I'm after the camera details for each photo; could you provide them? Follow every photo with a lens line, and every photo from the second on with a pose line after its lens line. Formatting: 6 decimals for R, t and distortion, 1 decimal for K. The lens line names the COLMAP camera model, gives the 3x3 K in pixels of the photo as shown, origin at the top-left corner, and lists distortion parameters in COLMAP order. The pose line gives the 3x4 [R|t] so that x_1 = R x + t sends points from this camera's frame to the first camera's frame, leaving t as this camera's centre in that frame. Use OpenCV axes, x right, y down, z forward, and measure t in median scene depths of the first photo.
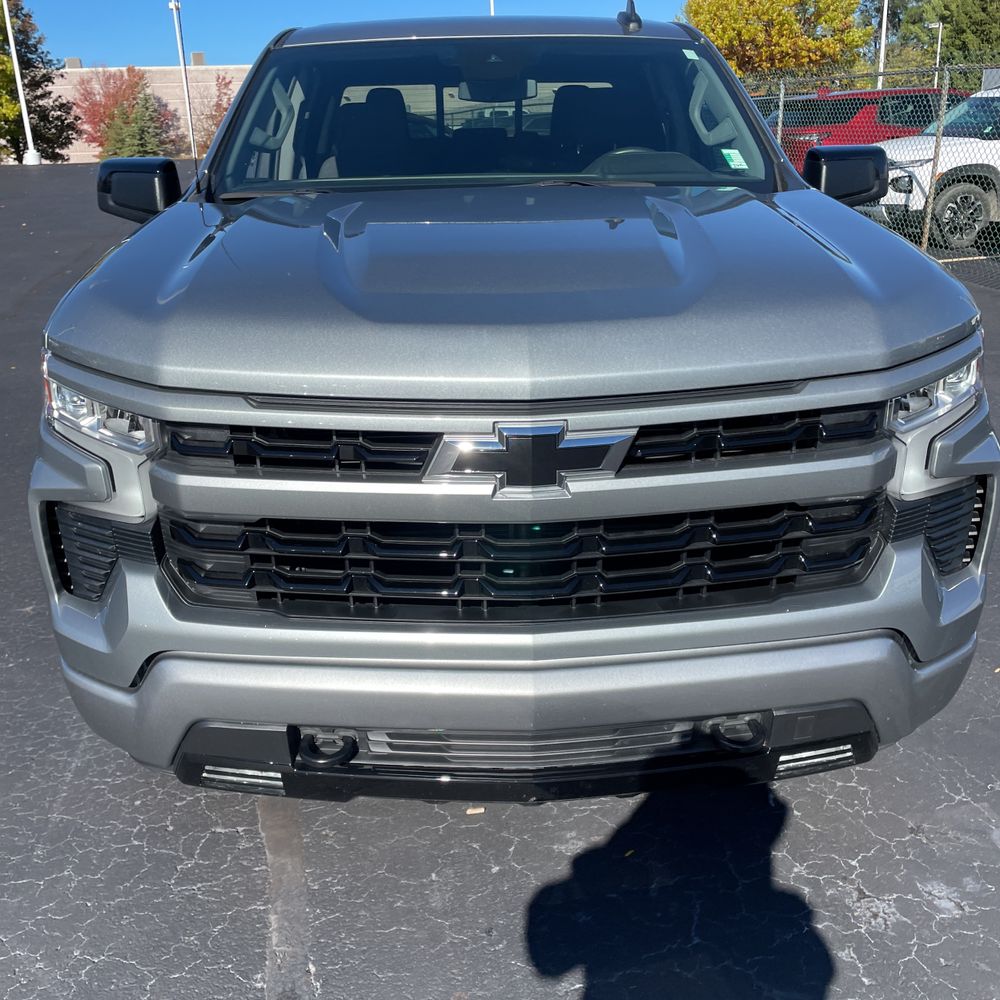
lens RADIAL K [[974.6, 0, 486.4], [0, 974.6, 488.4], [0, 0, 1]] dist [0.095522, -0.116108]
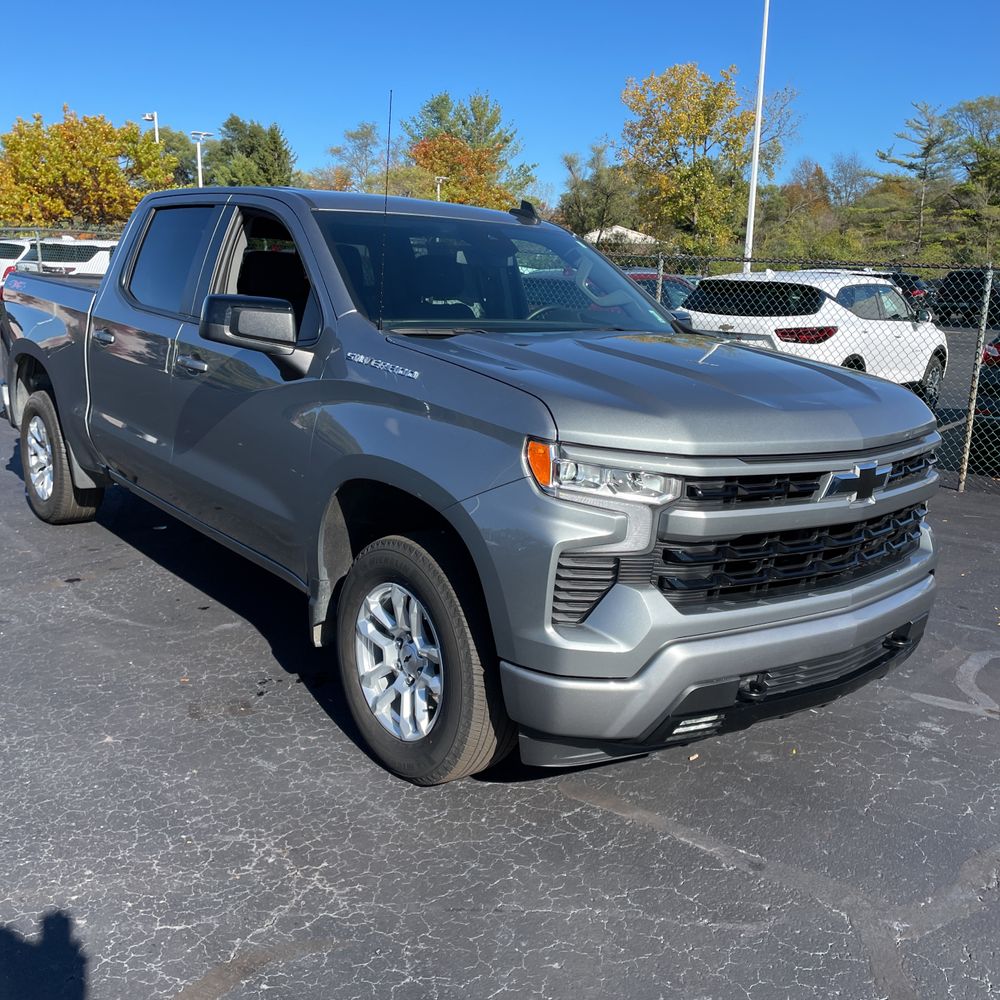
lens RADIAL K [[967.9, 0, 476.1], [0, 967.9, 495.0], [0, 0, 1]] dist [0.096699, -0.099287]
pose [[0.807644, -0.072837, 0.585155, -0.769023], [0.145082, 0.986382, -0.077467, 0.013138], [-0.571544, 0.147461, 0.807213, -0.011866]]
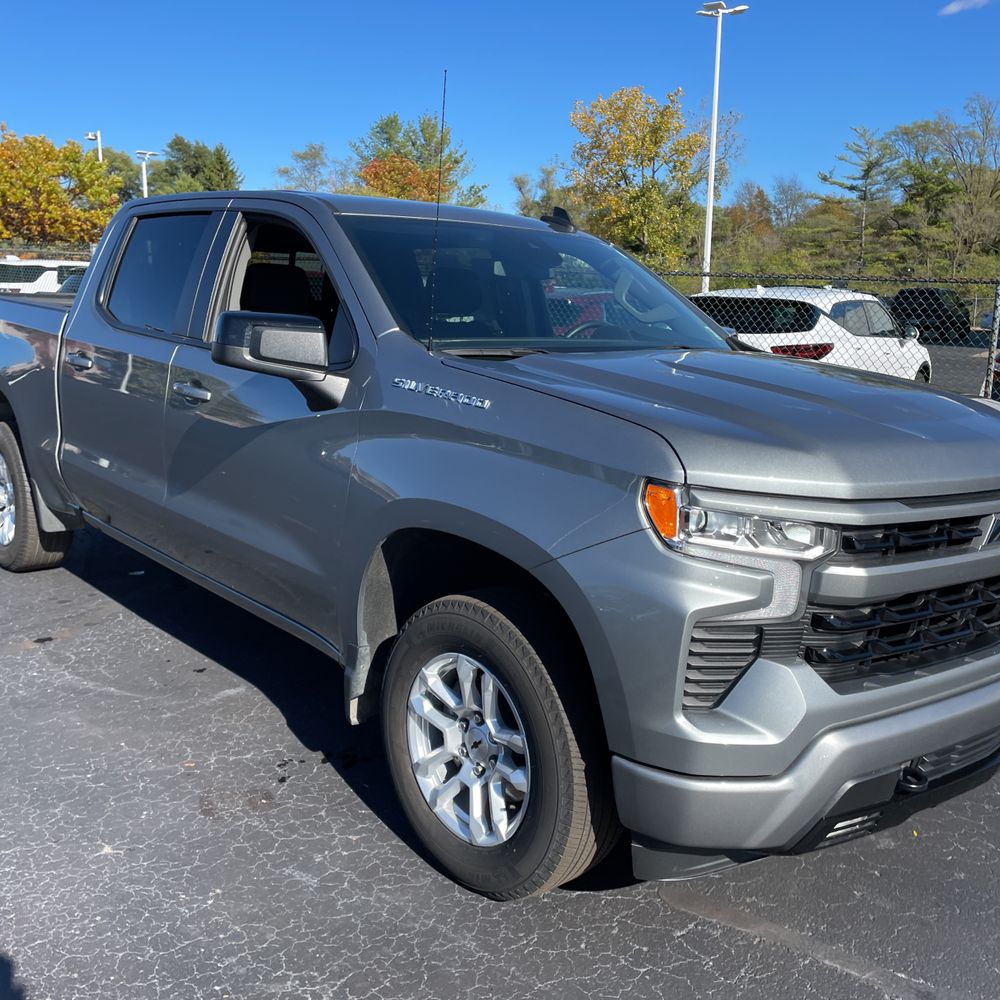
lens RADIAL K [[974.6, 0, 486.4], [0, 974.6, 488.4], [0, 0, 1]] dist [0.095522, -0.116108]
pose [[0.772085, -0.070367, 0.631611, -0.761431], [0.167302, 0.981300, -0.095185, -0.039094], [-0.613102, 0.179161, 0.769420, 0.162285]]
